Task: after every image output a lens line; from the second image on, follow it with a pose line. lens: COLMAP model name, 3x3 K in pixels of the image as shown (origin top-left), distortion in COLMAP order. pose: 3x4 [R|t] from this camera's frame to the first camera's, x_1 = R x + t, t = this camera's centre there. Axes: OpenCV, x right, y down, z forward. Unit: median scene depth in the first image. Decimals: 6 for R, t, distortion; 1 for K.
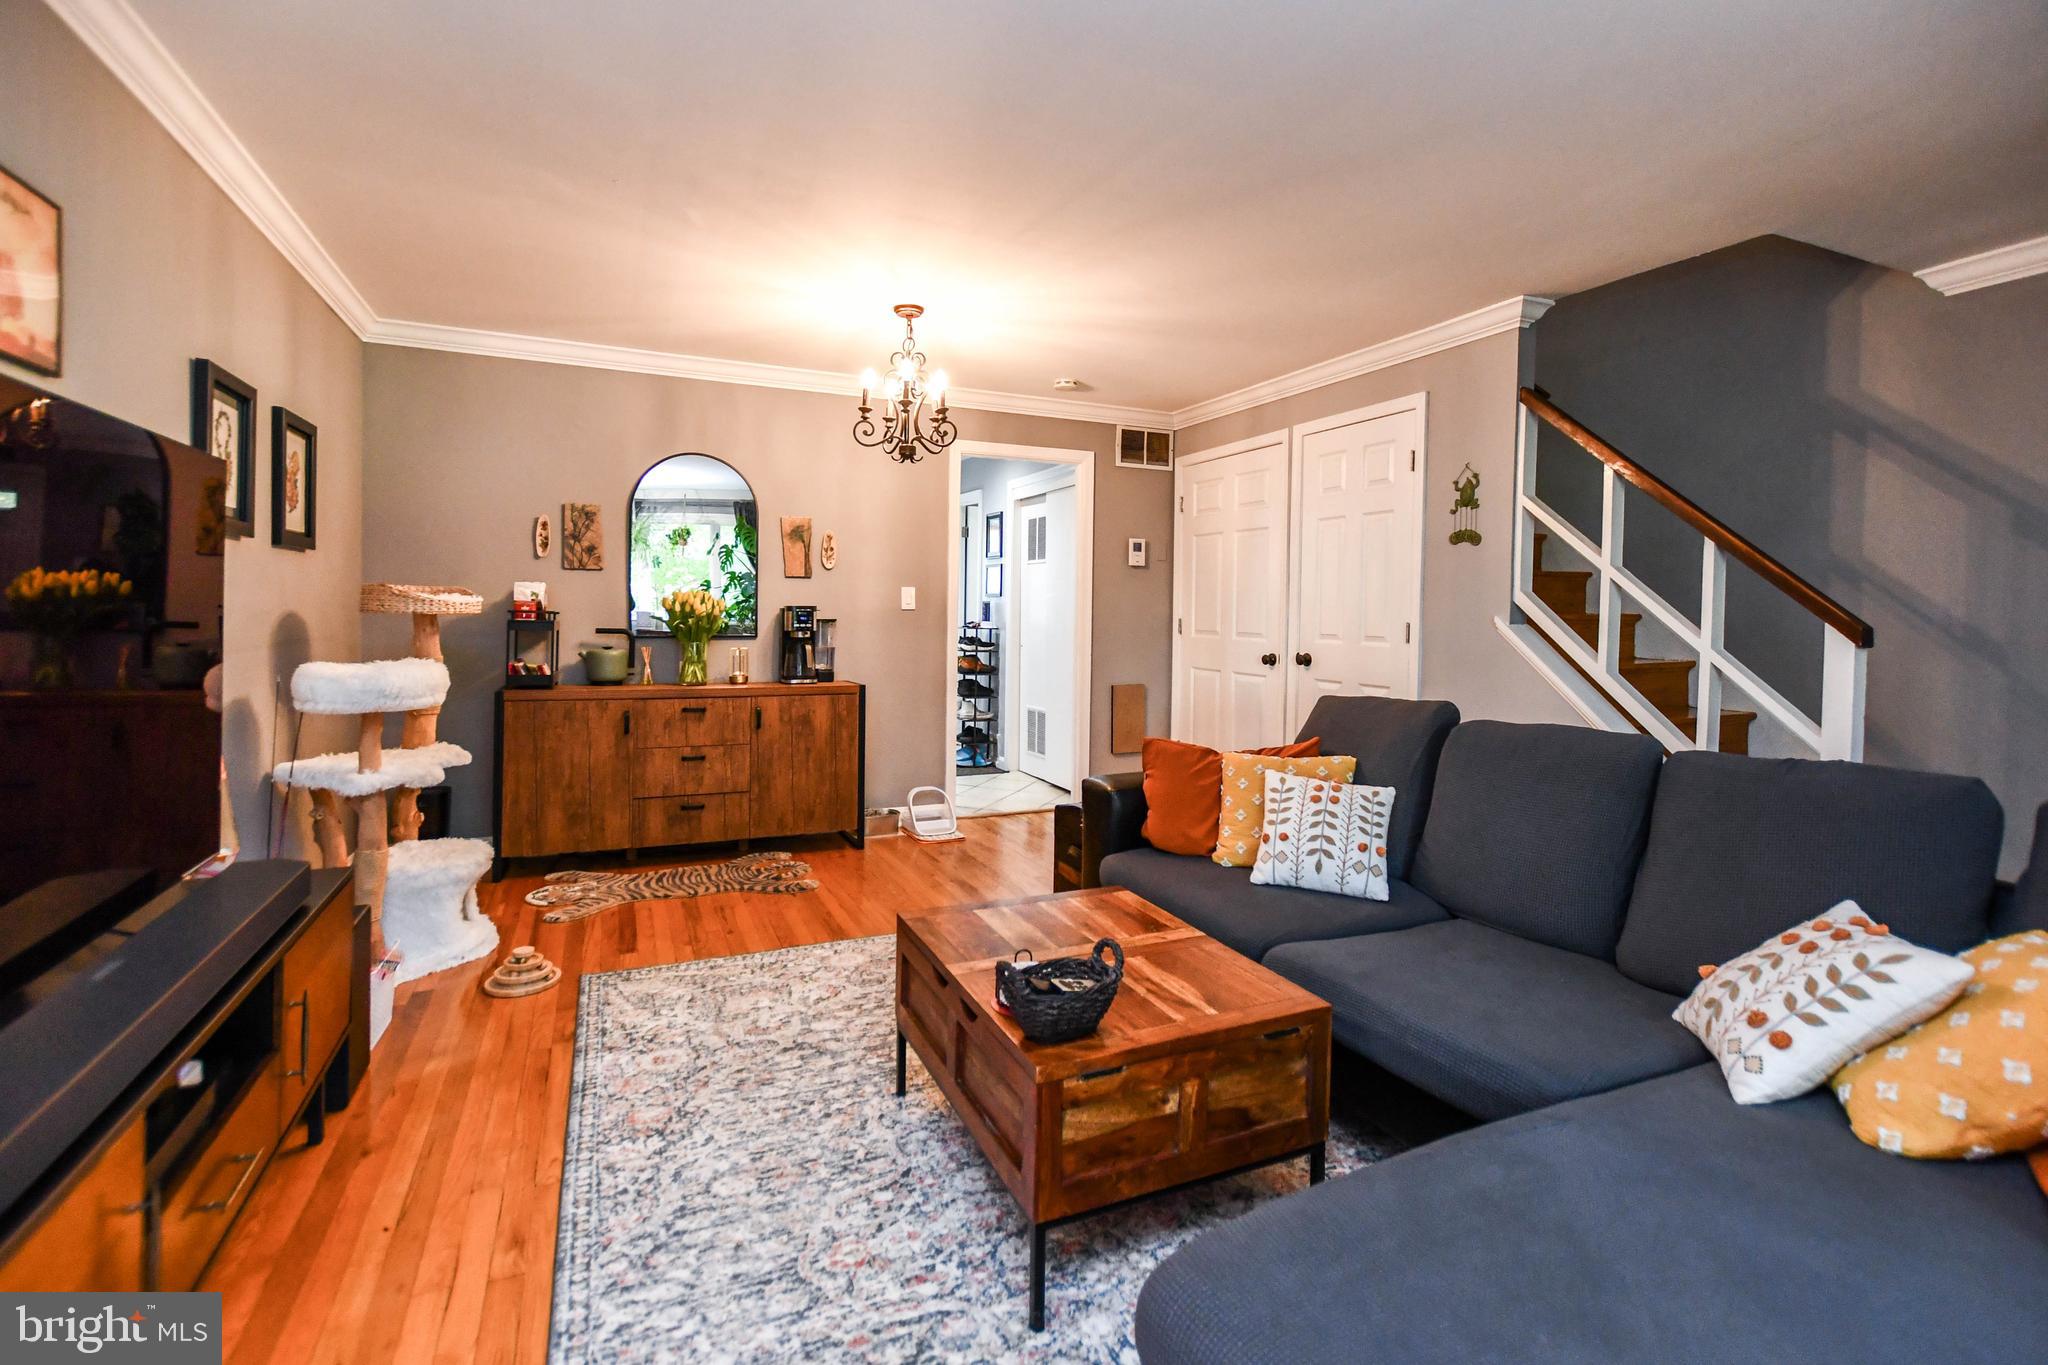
lens RADIAL K [[925.9, 0, 1036.6], [0, 925.9, 621.5], [0, 0, 1]] dist [-0.011744, 0.003128]
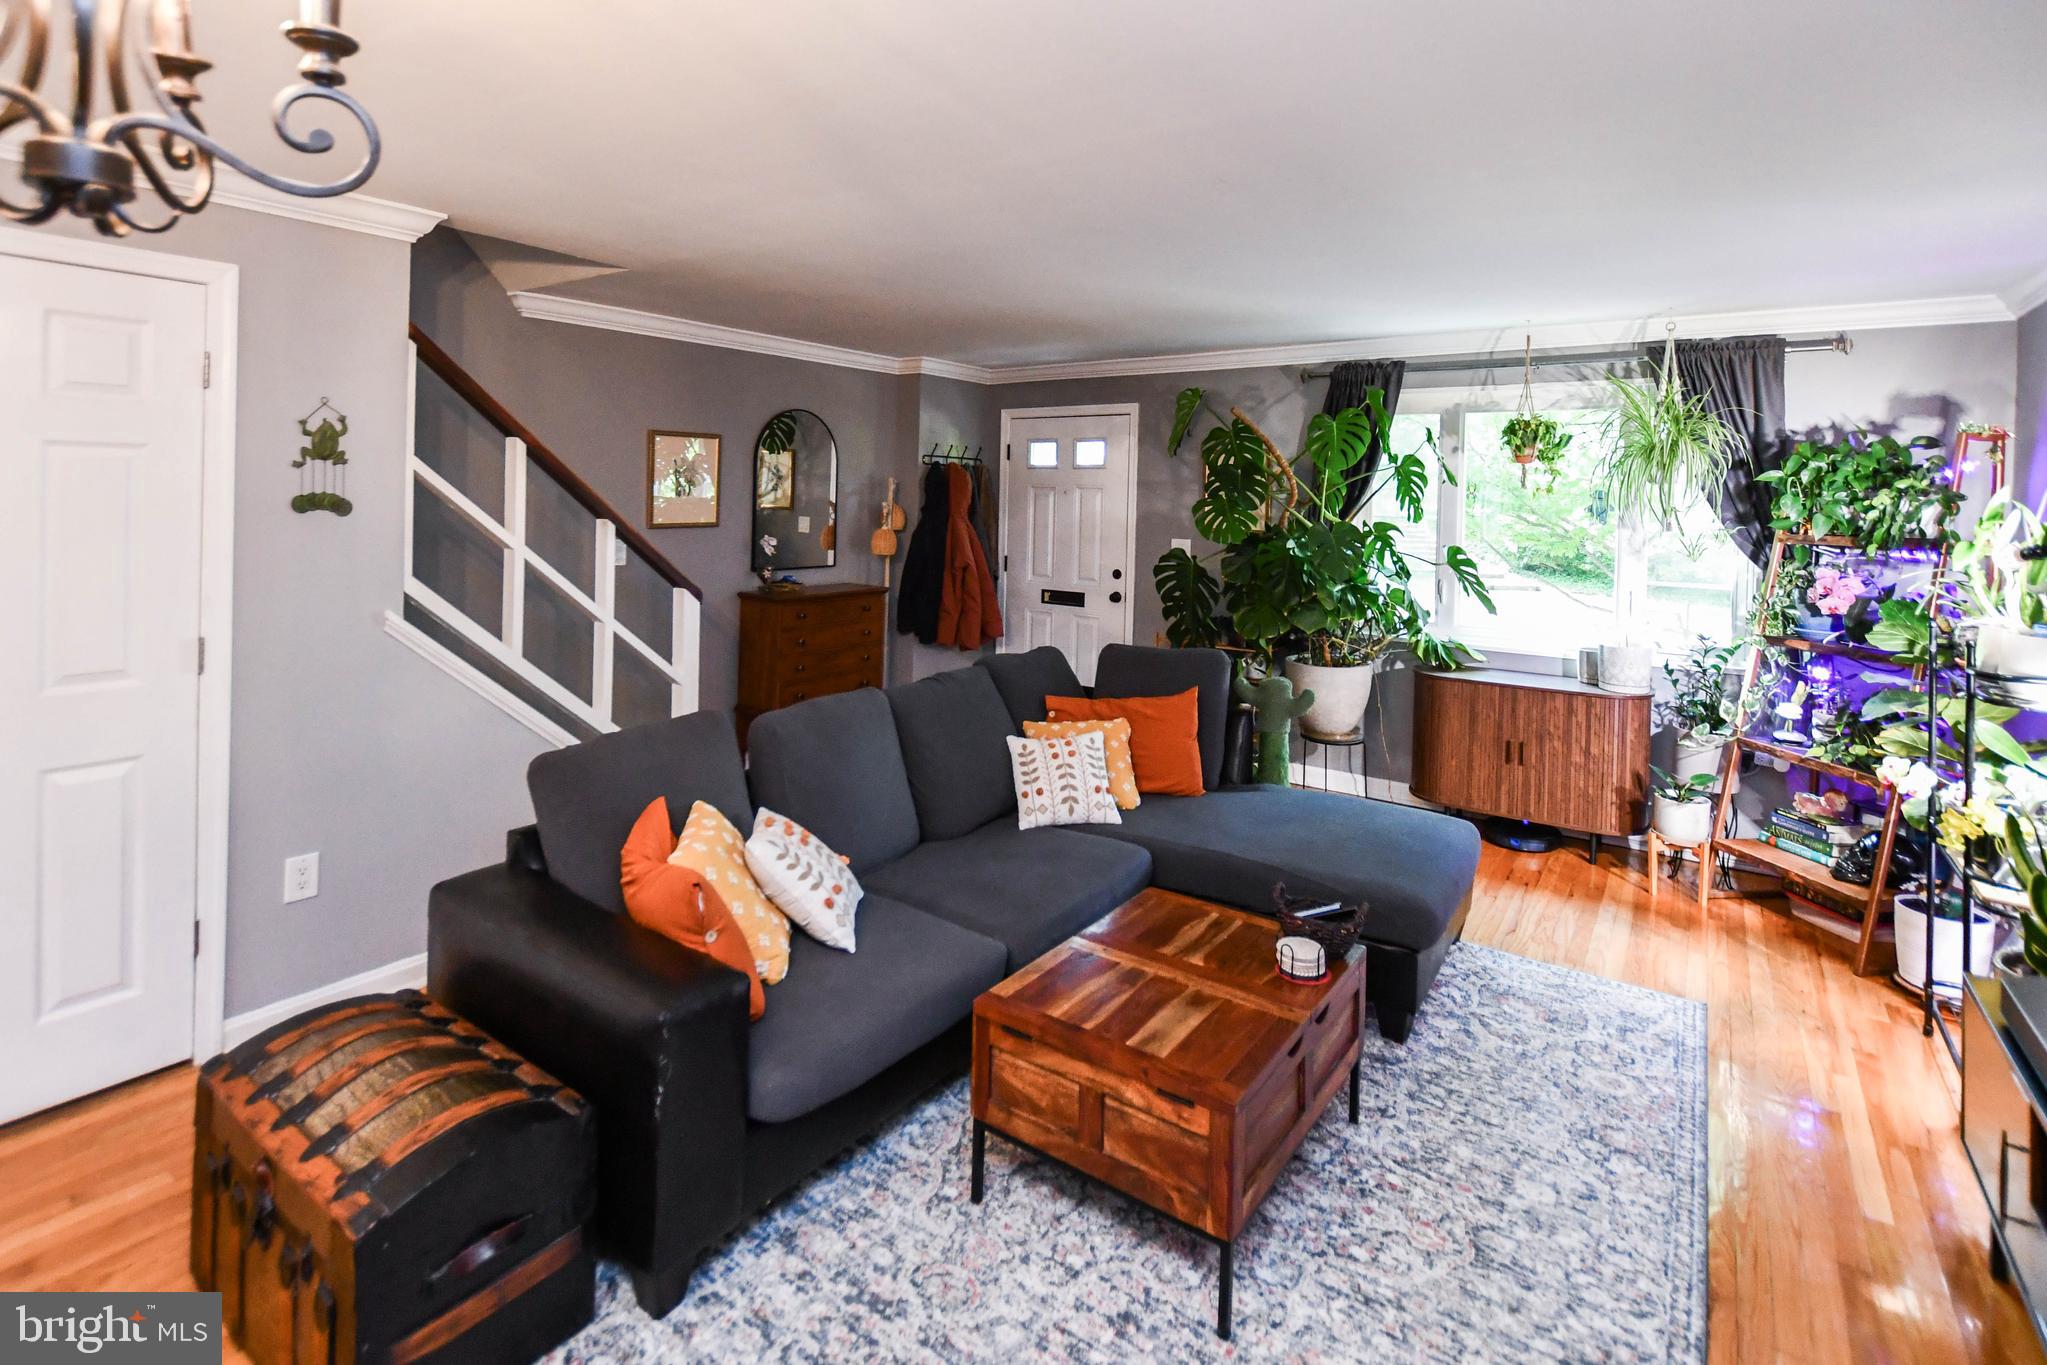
lens RADIAL K [[990.8, 0, 1002.1], [0, 990.8, 489.2], [0, 0, 1]] dist [-0.004693, -0.000314]
pose [[-0.491481, -0.014544, 0.870767, -0.743833], [-0.011763, 0.999880, 0.010062, -0.192597], [-0.870809, -0.005298, -0.491594, 1.533291]]
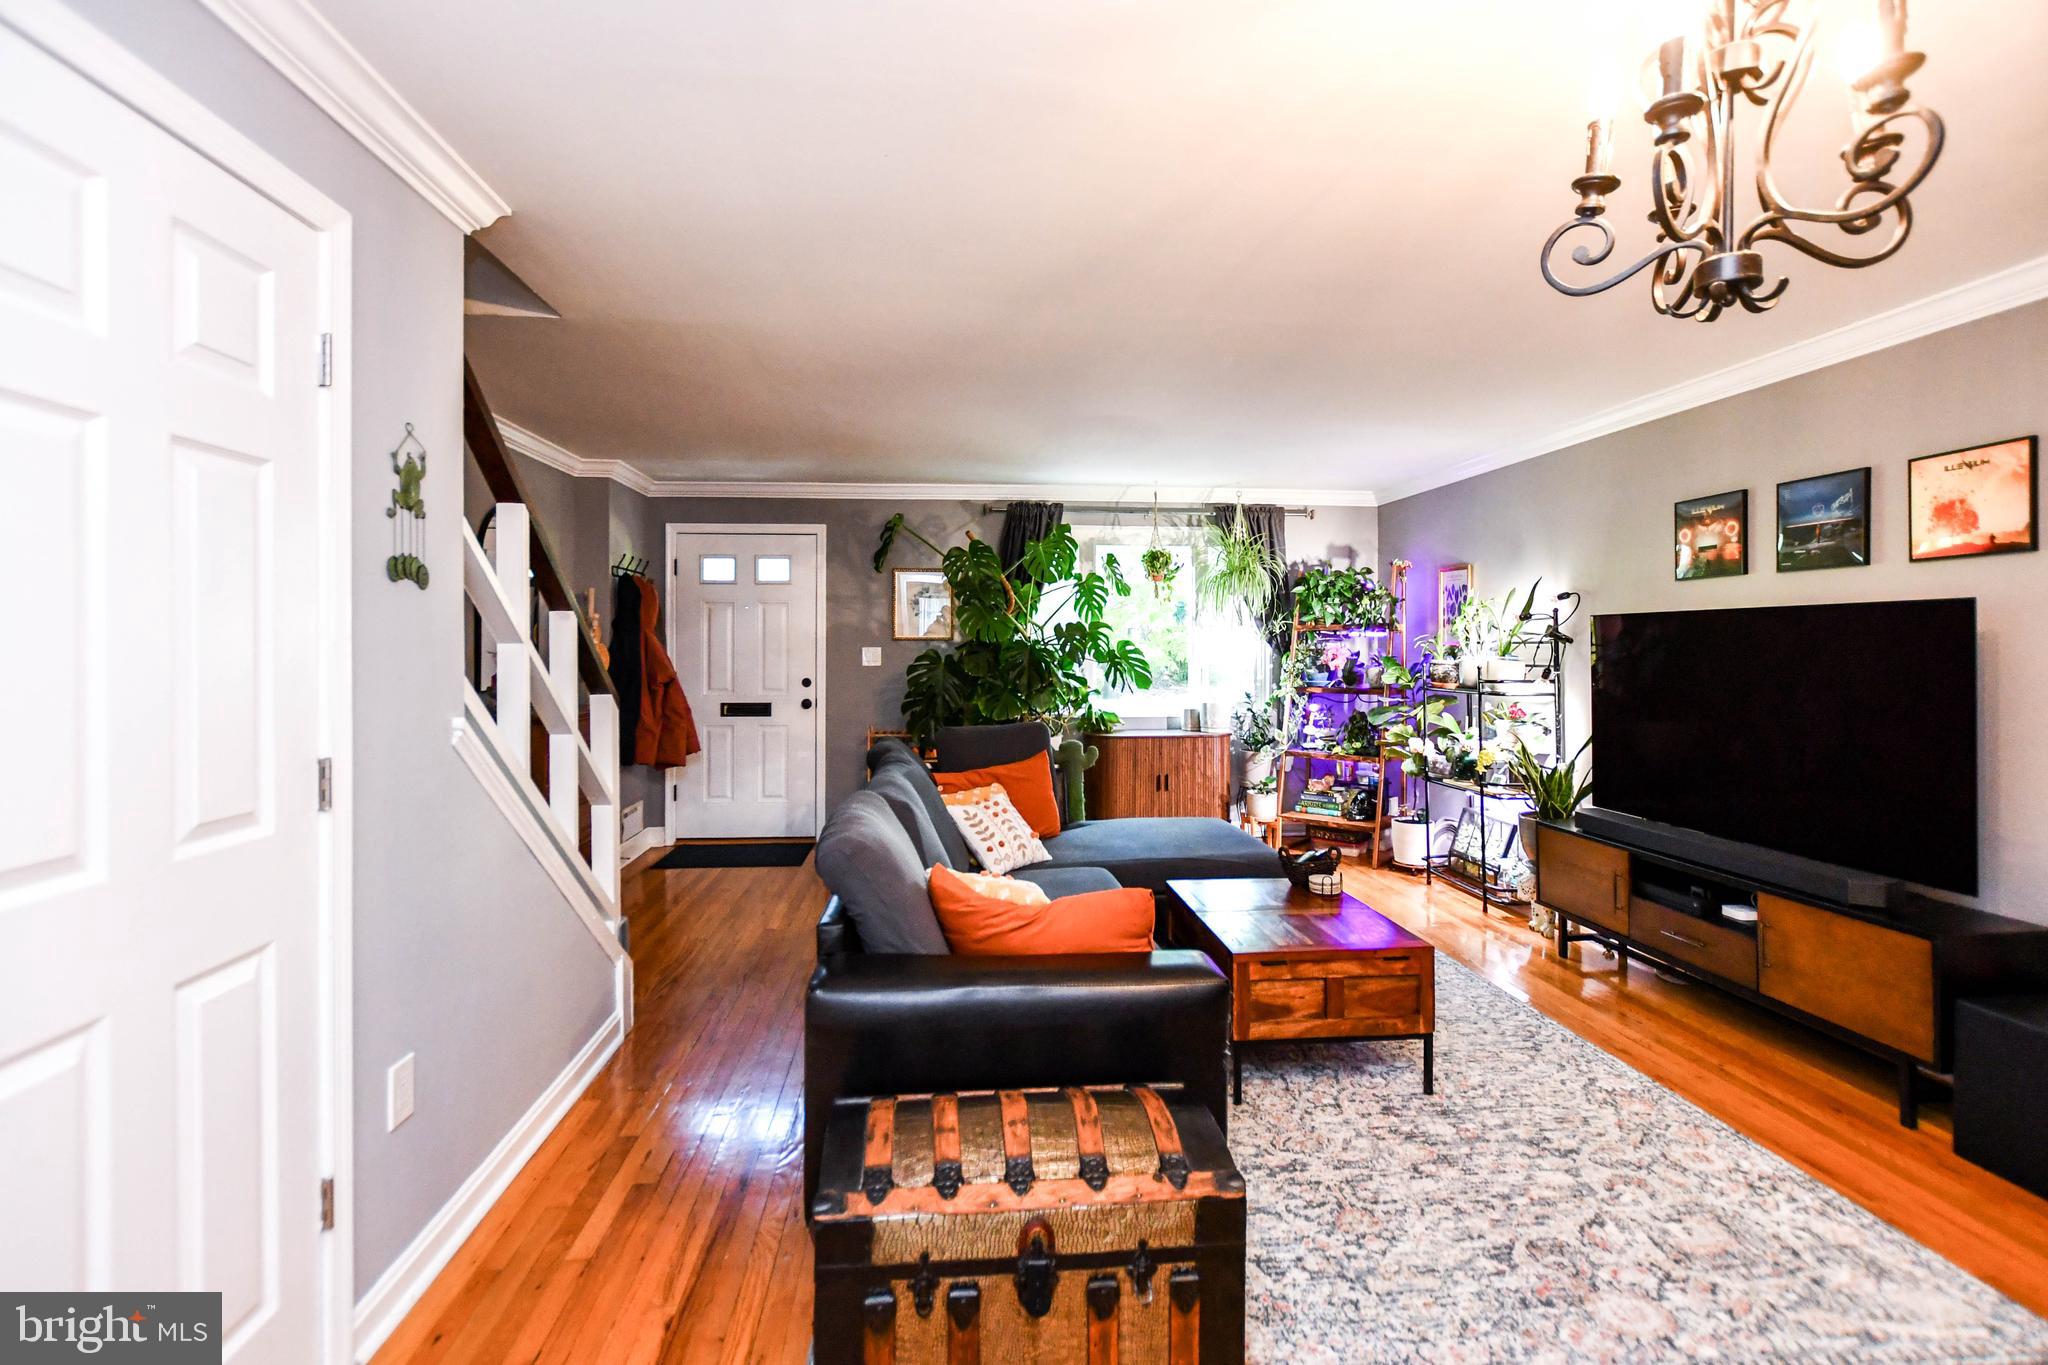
lens RADIAL K [[925.9, 0, 1024.0], [0, 925.9, 631.0], [0, 0, 1]] dist [-0.011744, 0.003128]
pose [[-0.944307, -0.006265, 0.329007, -0.038259], [-0.005220, 0.999978, 0.004059, -0.102090], [-0.329025, 0.002115, -0.944319, 2.281320]]
